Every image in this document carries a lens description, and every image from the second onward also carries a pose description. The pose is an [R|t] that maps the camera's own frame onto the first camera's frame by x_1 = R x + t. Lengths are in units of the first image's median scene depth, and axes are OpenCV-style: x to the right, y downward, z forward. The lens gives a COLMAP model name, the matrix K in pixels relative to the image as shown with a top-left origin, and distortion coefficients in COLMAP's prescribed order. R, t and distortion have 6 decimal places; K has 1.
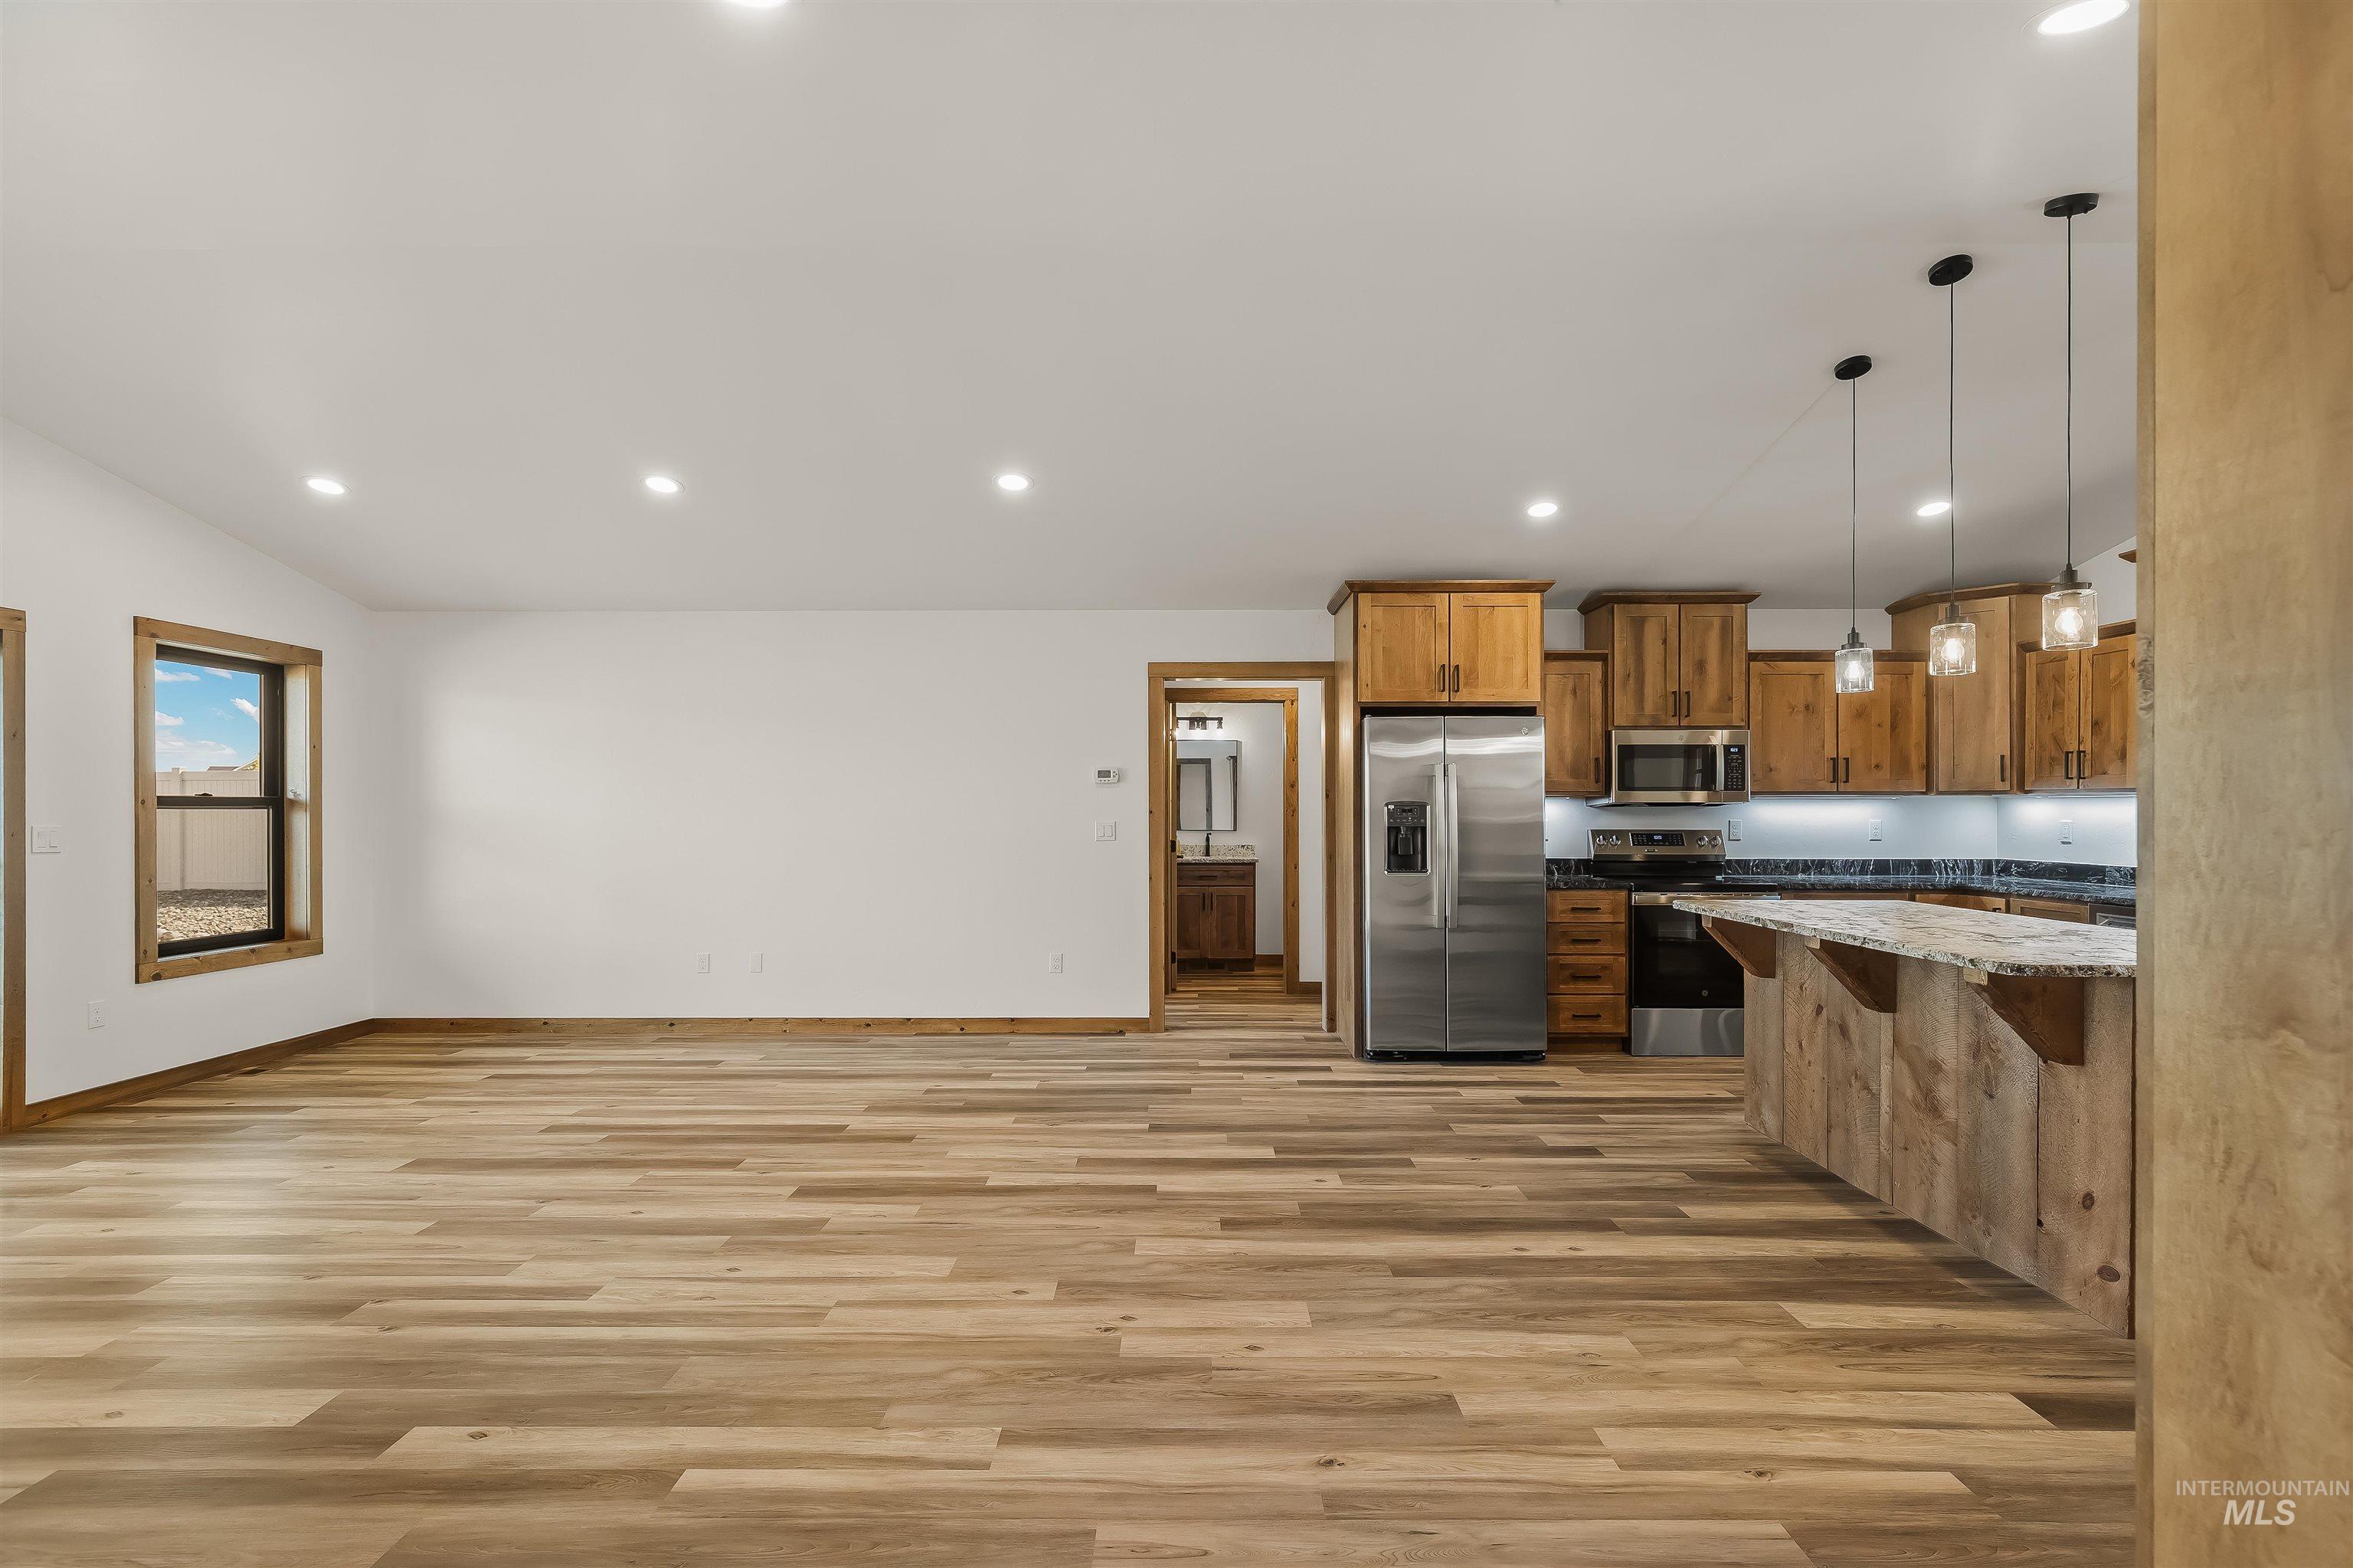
lens RADIAL K [[1095.4, 0, 1177.6], [0, 1095.4, 806.8], [0, 0, 1]] dist [-0.012685, 0.004323]
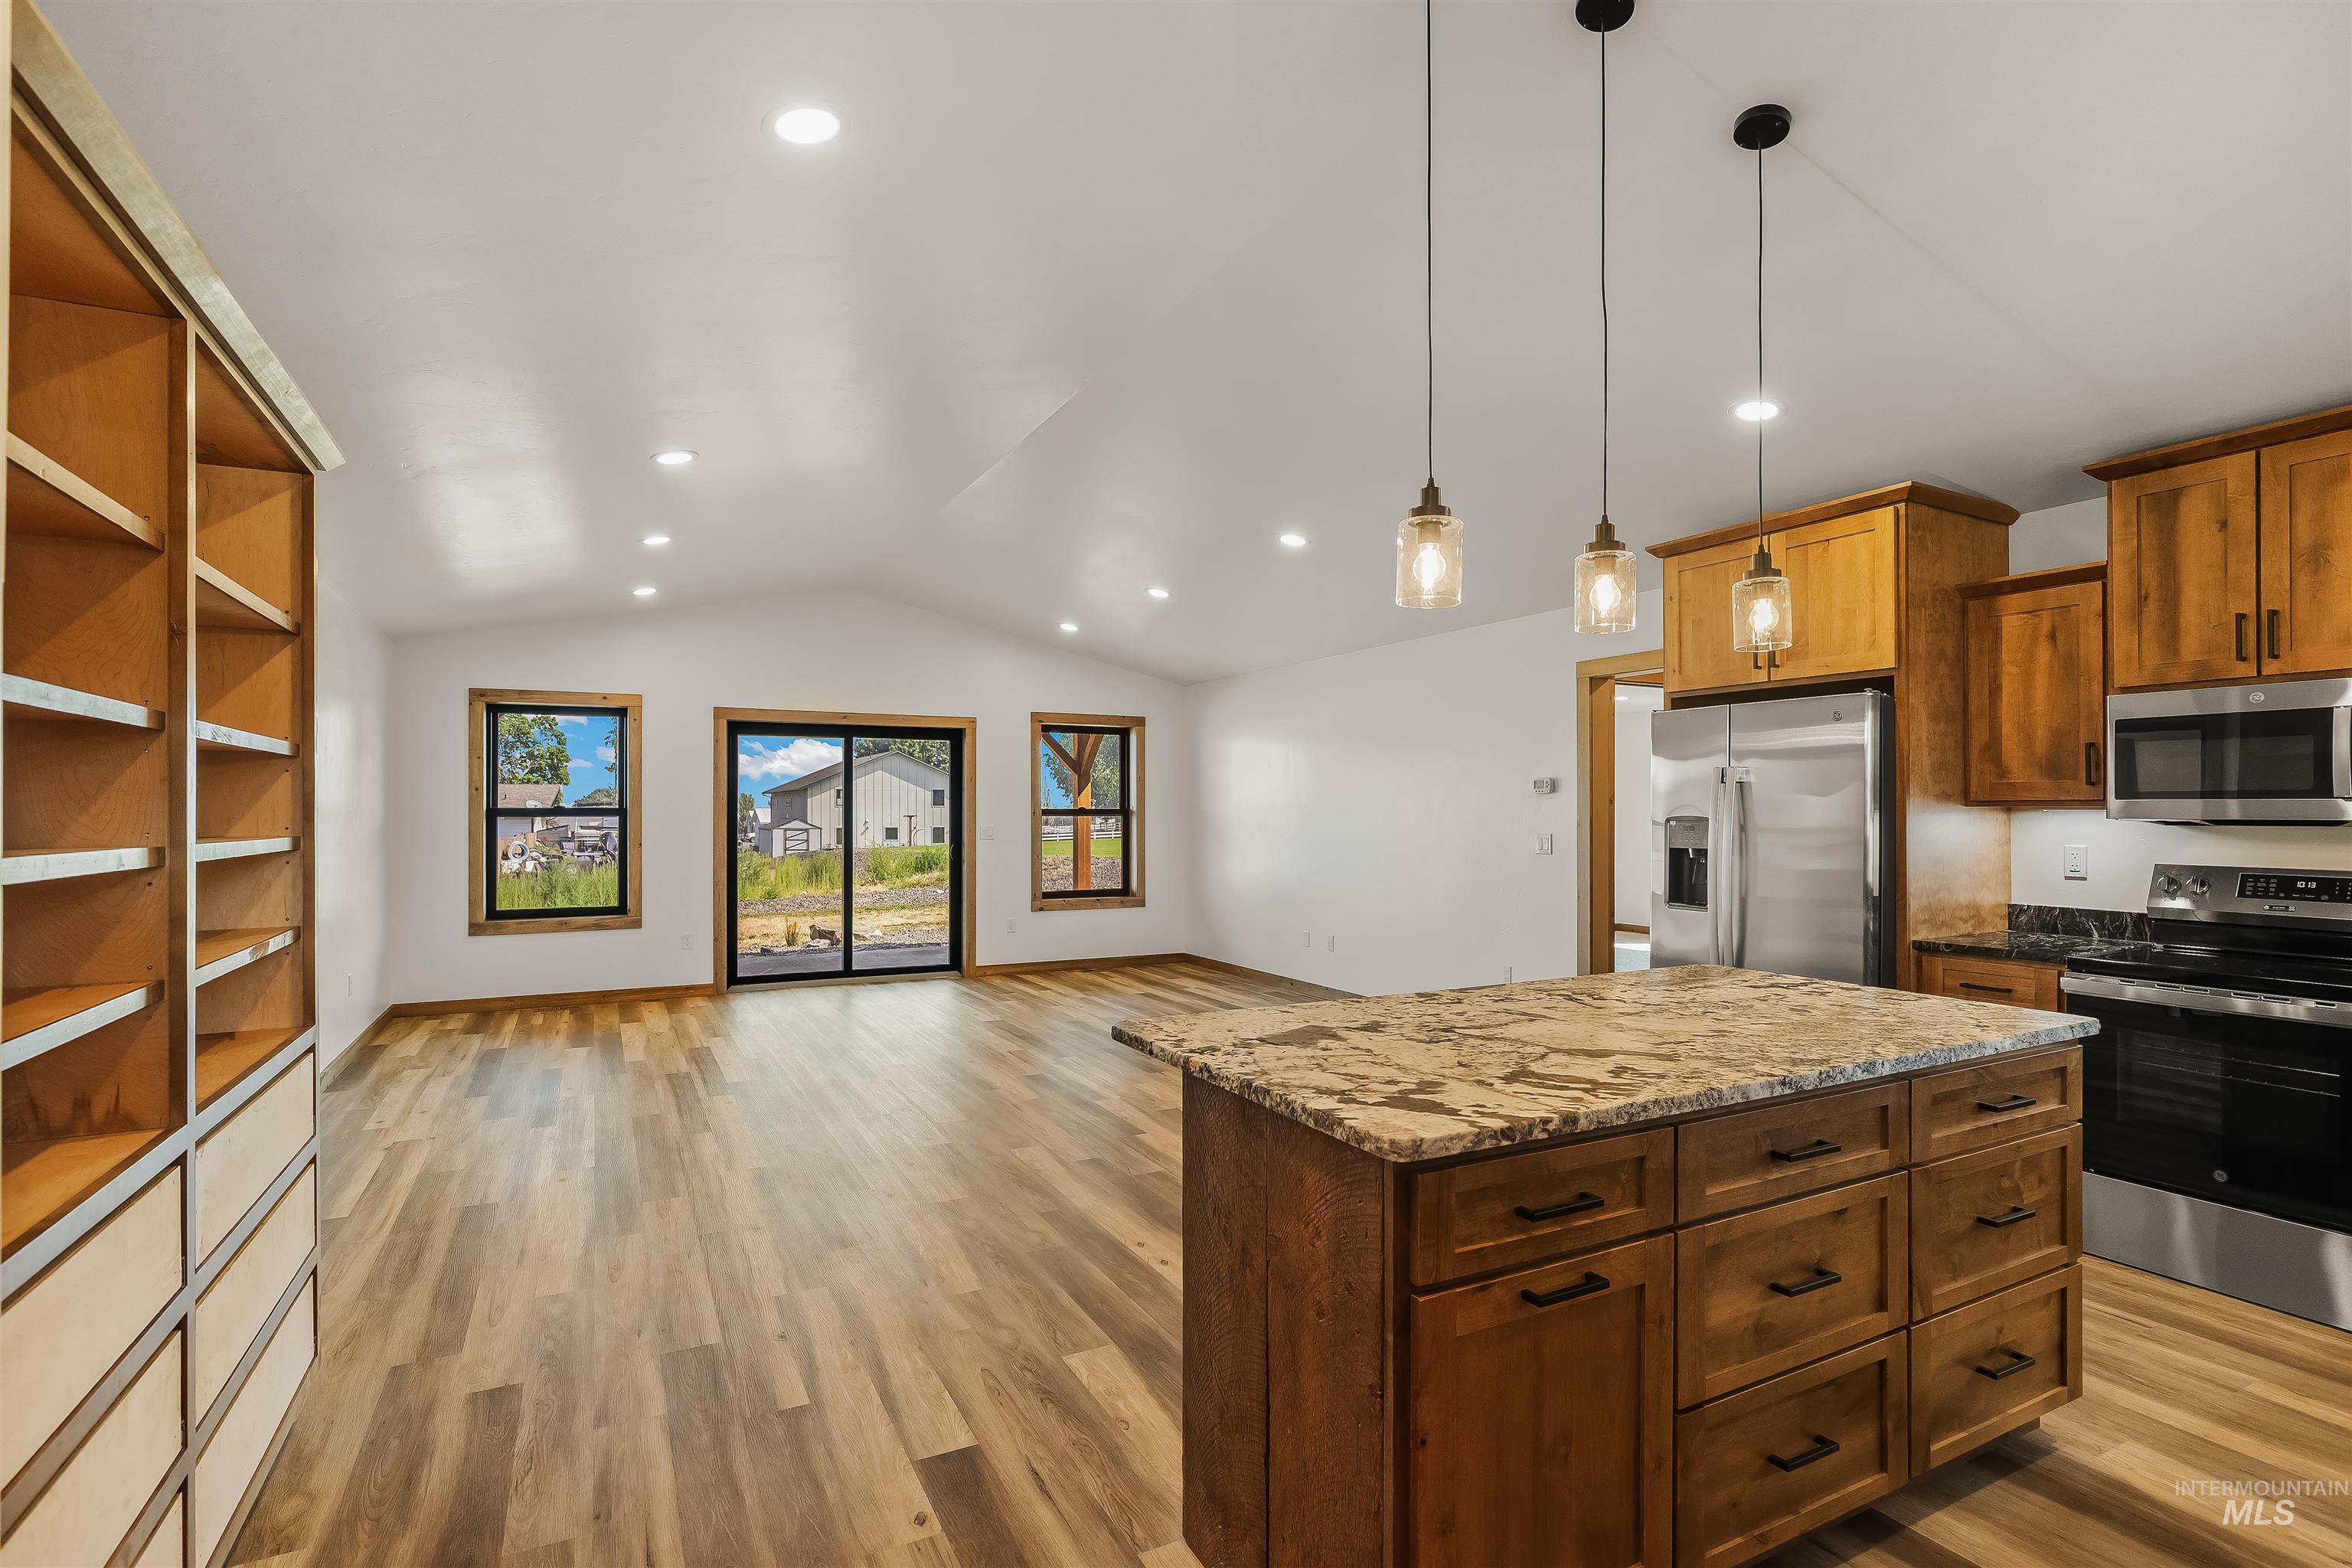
lens RADIAL K [[1129.6, 0, 1177.3], [0, 1129.6, 798.6], [0, 0, 1]] dist [-0.004034, -0.000620]
pose [[0.462782, -0.007118, -0.886443, 1.103281], [0.004442, 0.999974, -0.005710, -0.021388], [0.886461, -0.001295, 0.462802, 0.436069]]
